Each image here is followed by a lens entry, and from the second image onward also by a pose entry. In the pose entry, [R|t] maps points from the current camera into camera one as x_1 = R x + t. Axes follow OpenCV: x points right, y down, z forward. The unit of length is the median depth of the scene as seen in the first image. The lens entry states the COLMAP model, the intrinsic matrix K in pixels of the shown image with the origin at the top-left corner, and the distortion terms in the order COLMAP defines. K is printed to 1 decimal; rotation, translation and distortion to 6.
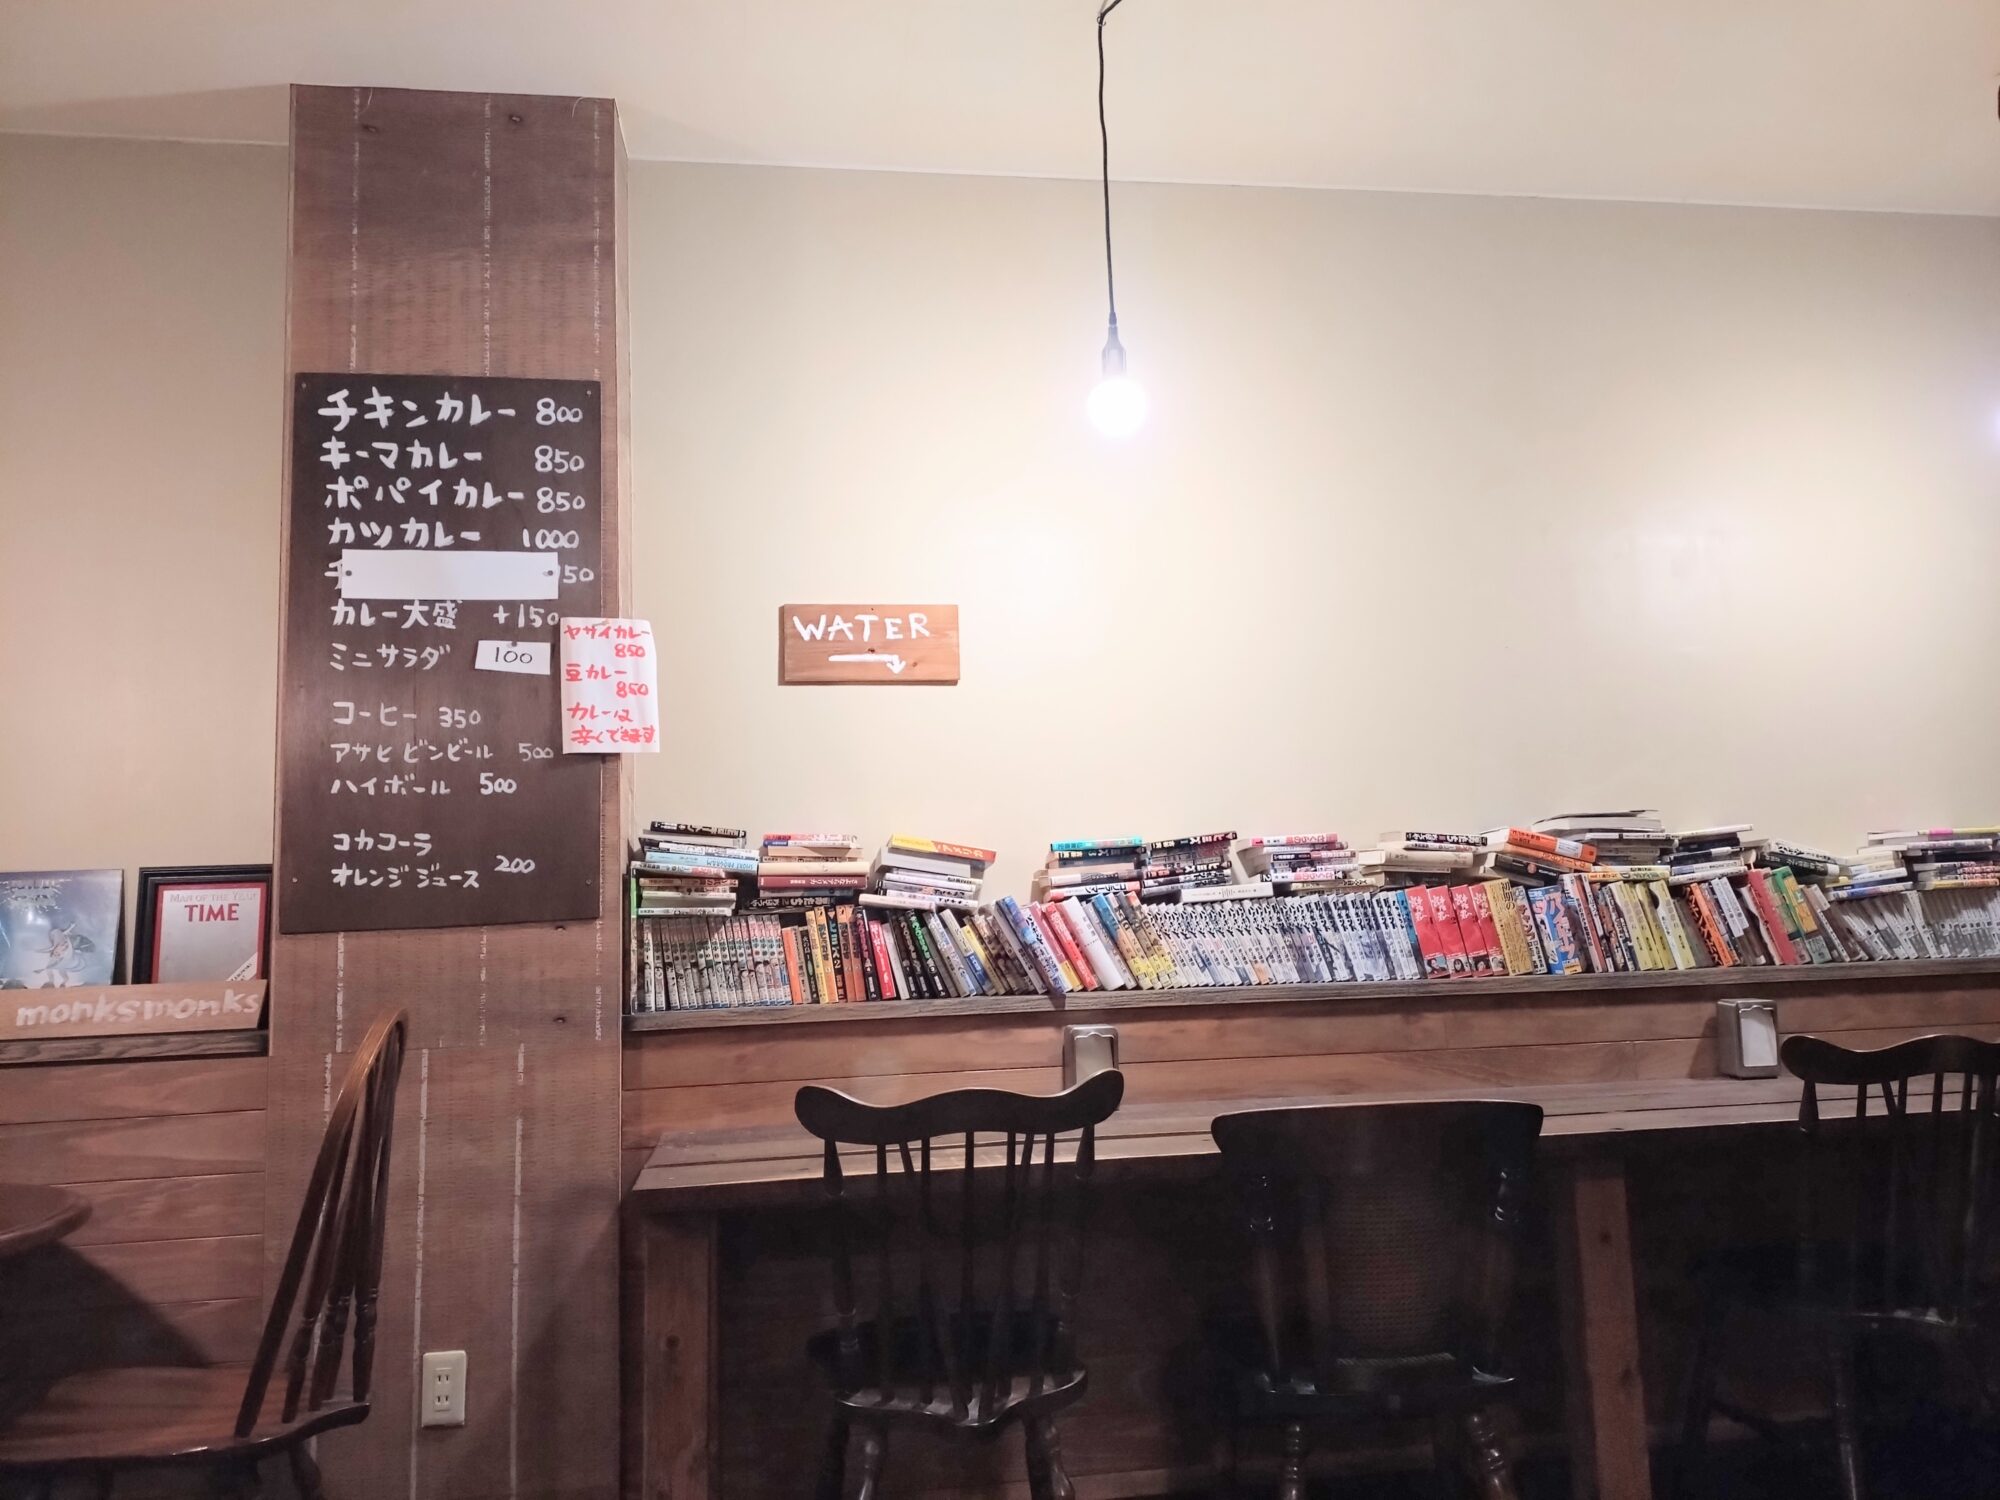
lens RADIAL K [[1481.2, 0, 1001.0], [0, 1481.2, 748.0], [0, 0, 1]] dist [-0.002847, -0.011675]
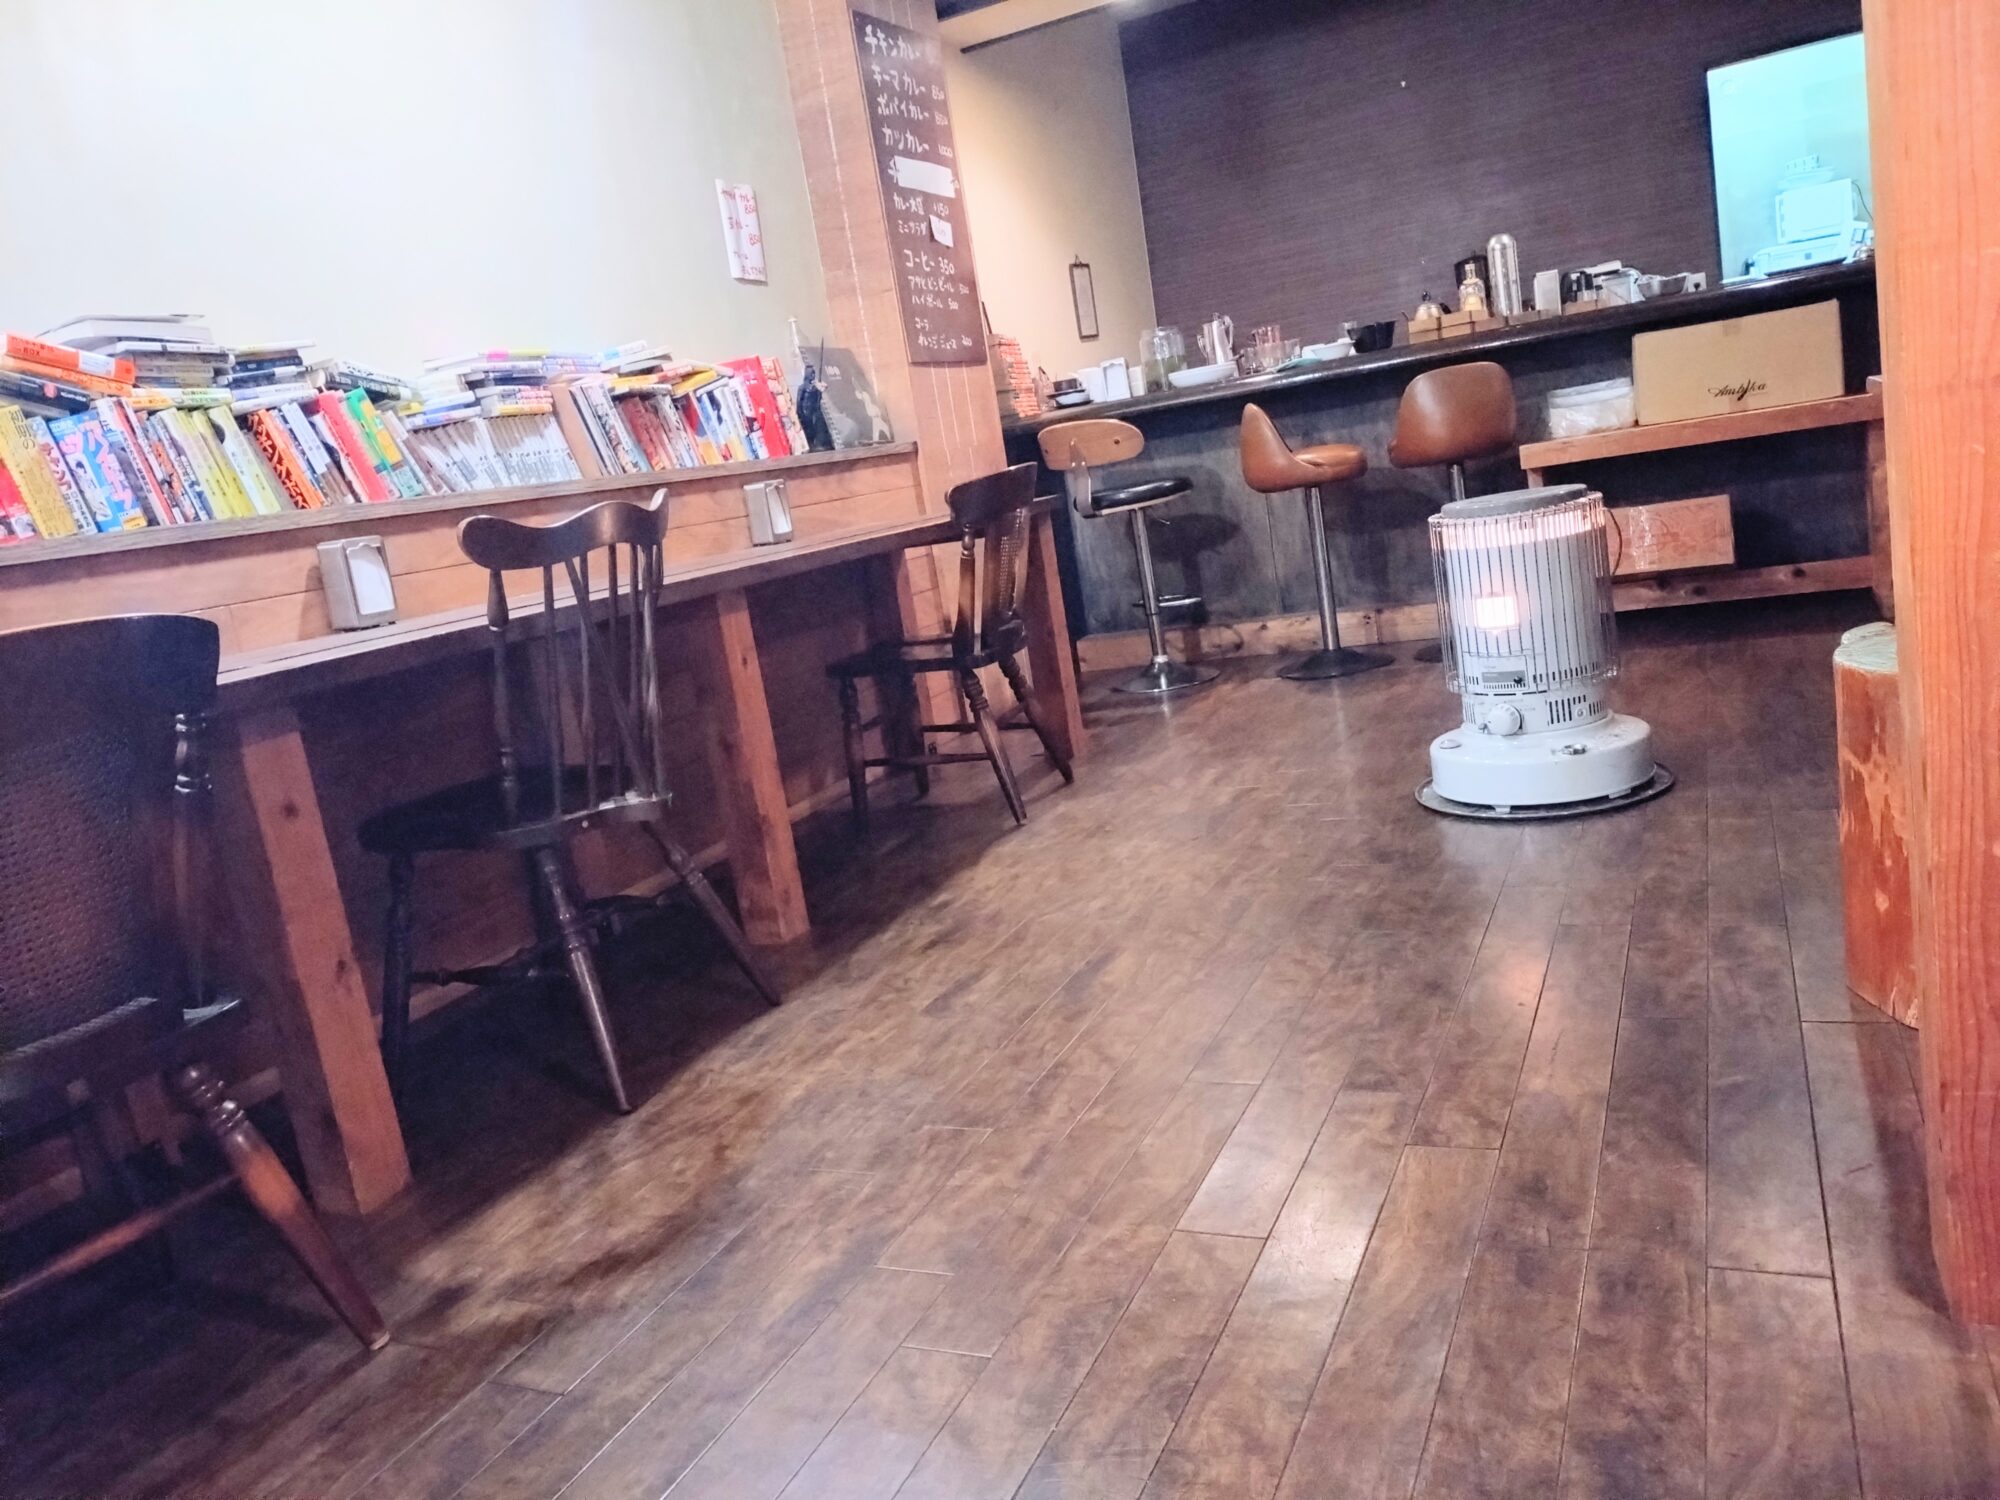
lens RADIAL K [[1481.2, 0, 1002.7], [0, 1481.2, 746.4], [0, 0, 1]] dist [-0.002847, -0.011675]
pose [[0.540260, -0.208575, 0.815240, -0.012743], [0.041286, 0.974199, 0.221884, 0.108783], [-0.840485, -0.086217, 0.534931, 0.208487]]
